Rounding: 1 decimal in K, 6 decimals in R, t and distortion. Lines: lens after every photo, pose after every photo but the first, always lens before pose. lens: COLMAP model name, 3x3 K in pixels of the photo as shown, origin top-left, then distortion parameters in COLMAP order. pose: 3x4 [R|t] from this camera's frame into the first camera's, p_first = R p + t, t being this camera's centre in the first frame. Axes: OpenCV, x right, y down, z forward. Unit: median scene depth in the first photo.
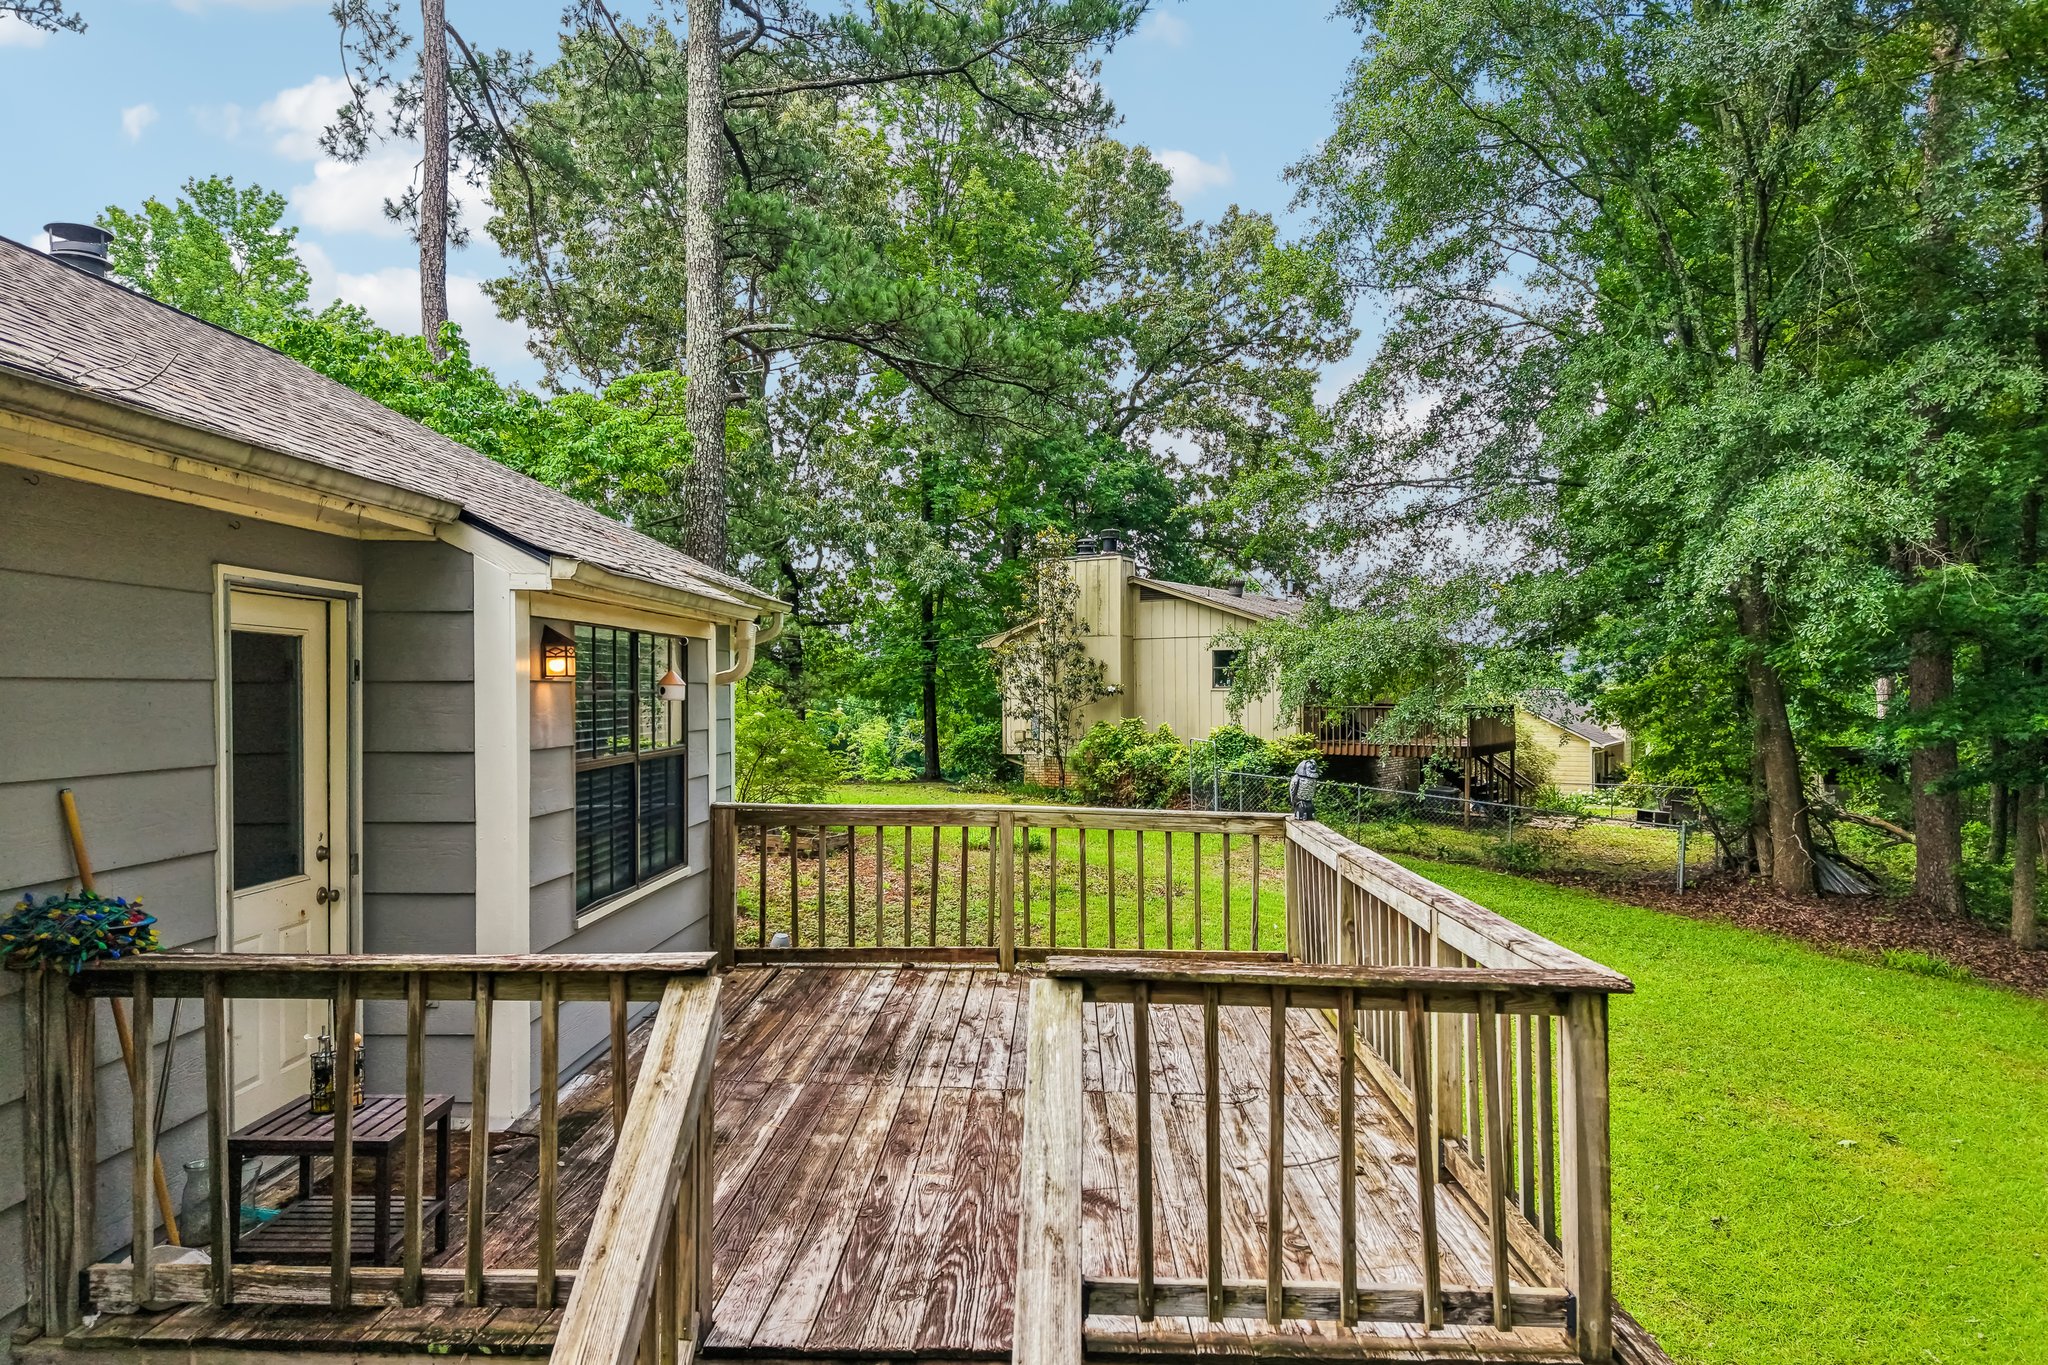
lens RADIAL K [[1416.9, 0, 1024.0], [0, 1416.9, 682.5], [0, 0, 1]] dist [0.007333, -0.000786]
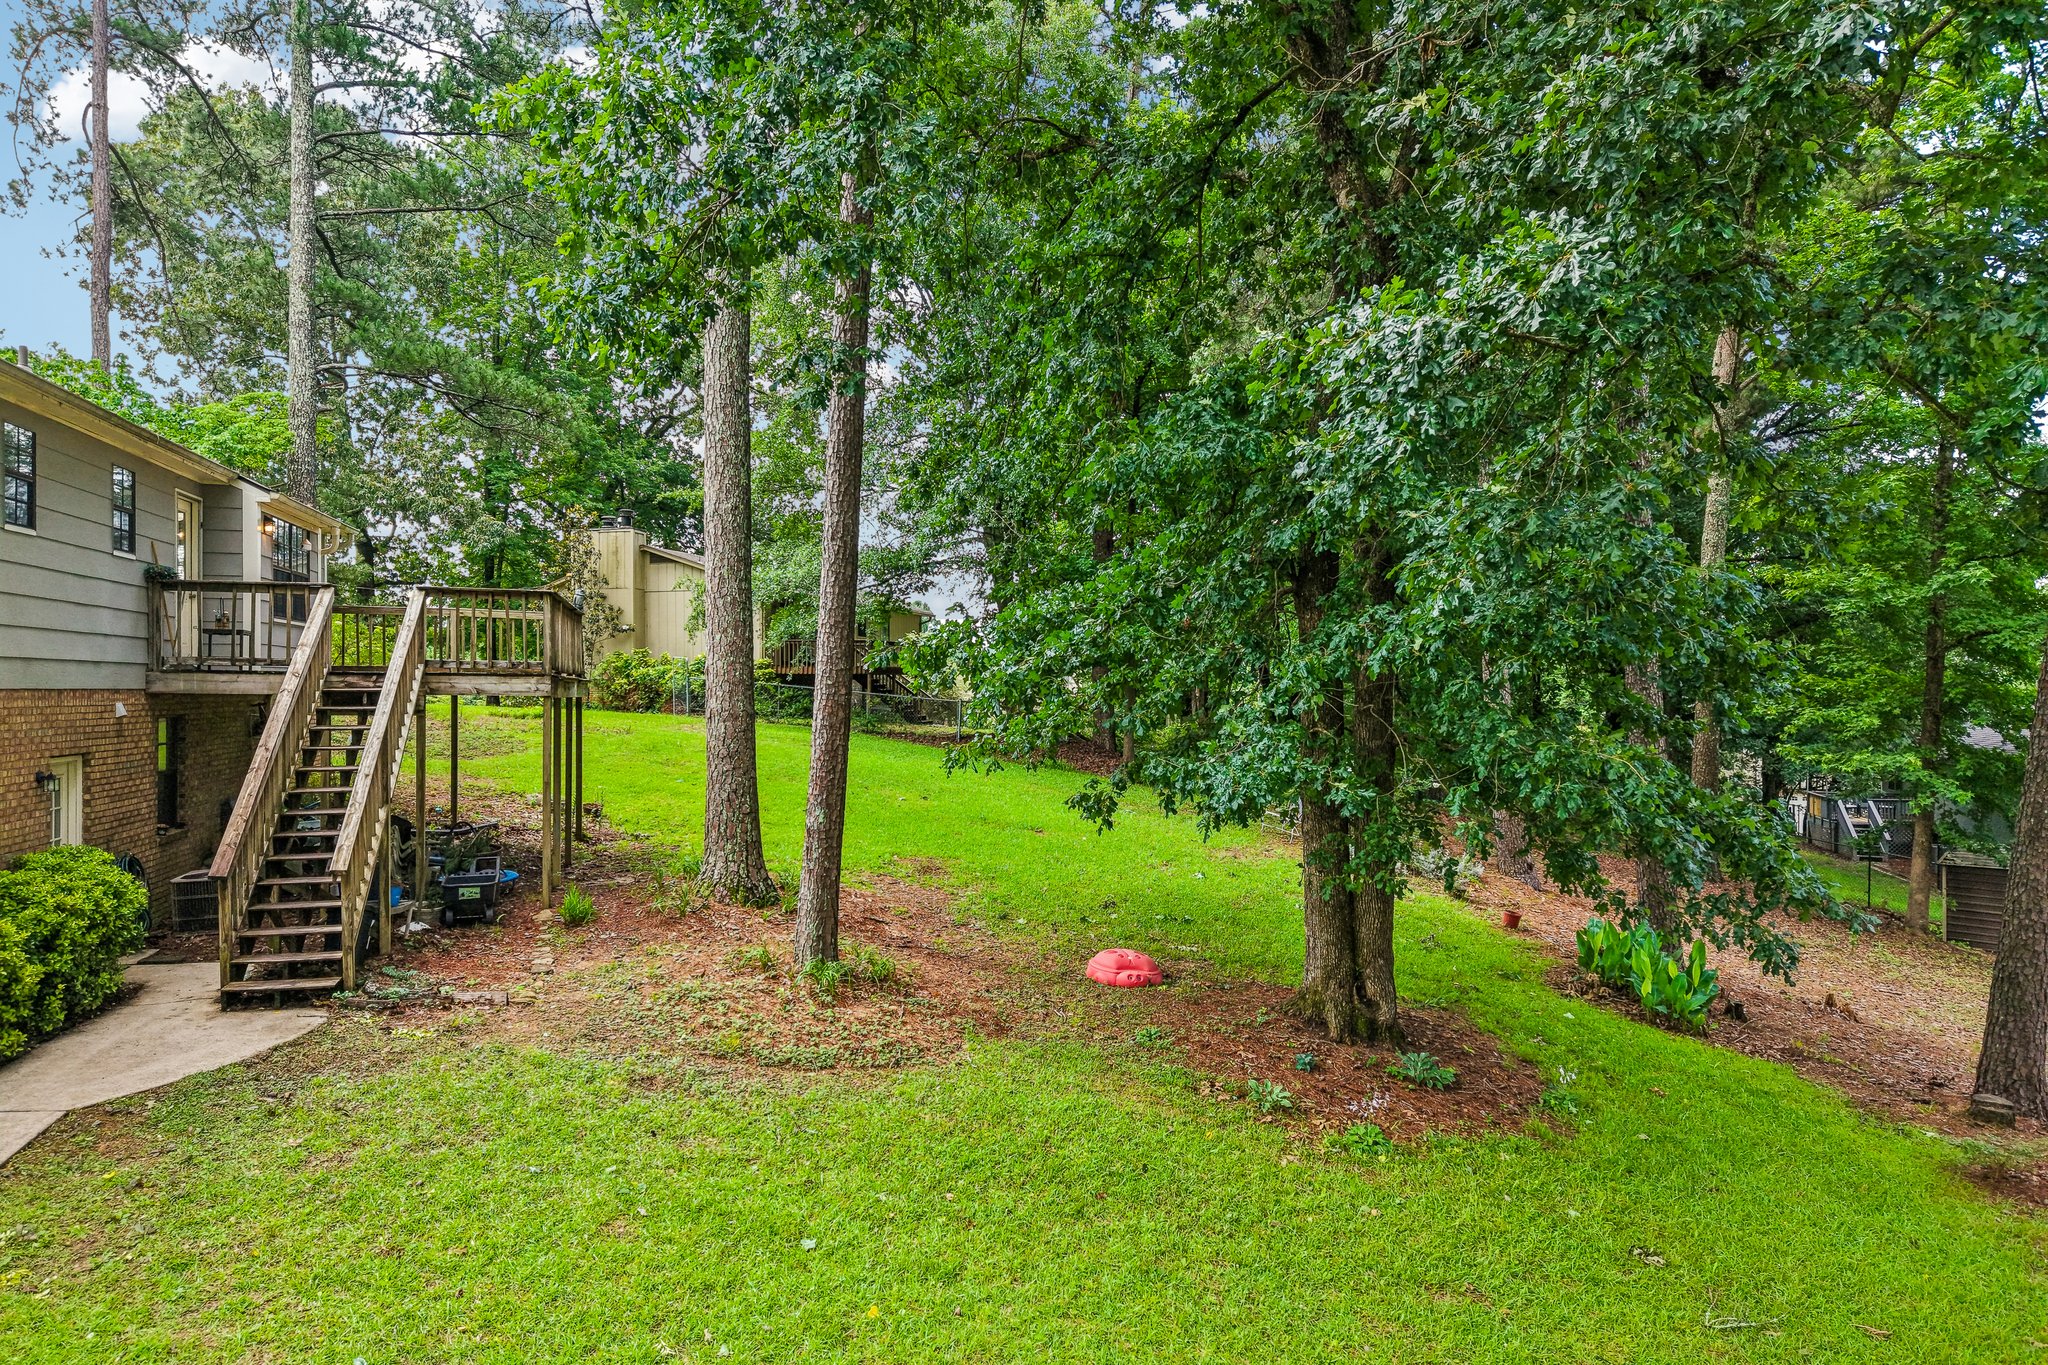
lens RADIAL K [[1439.2, 0, 1097.5], [0, 1439.2, 670.9], [0, 0, 1]] dist [-0.006561, -0.003635]
pose [[0.954020, 0.005782, 0.299688, 0.079524], [-0.003227, 0.999954, -0.009021, 0.056459], [-0.299726, 0.007639, 0.953995, -0.441671]]
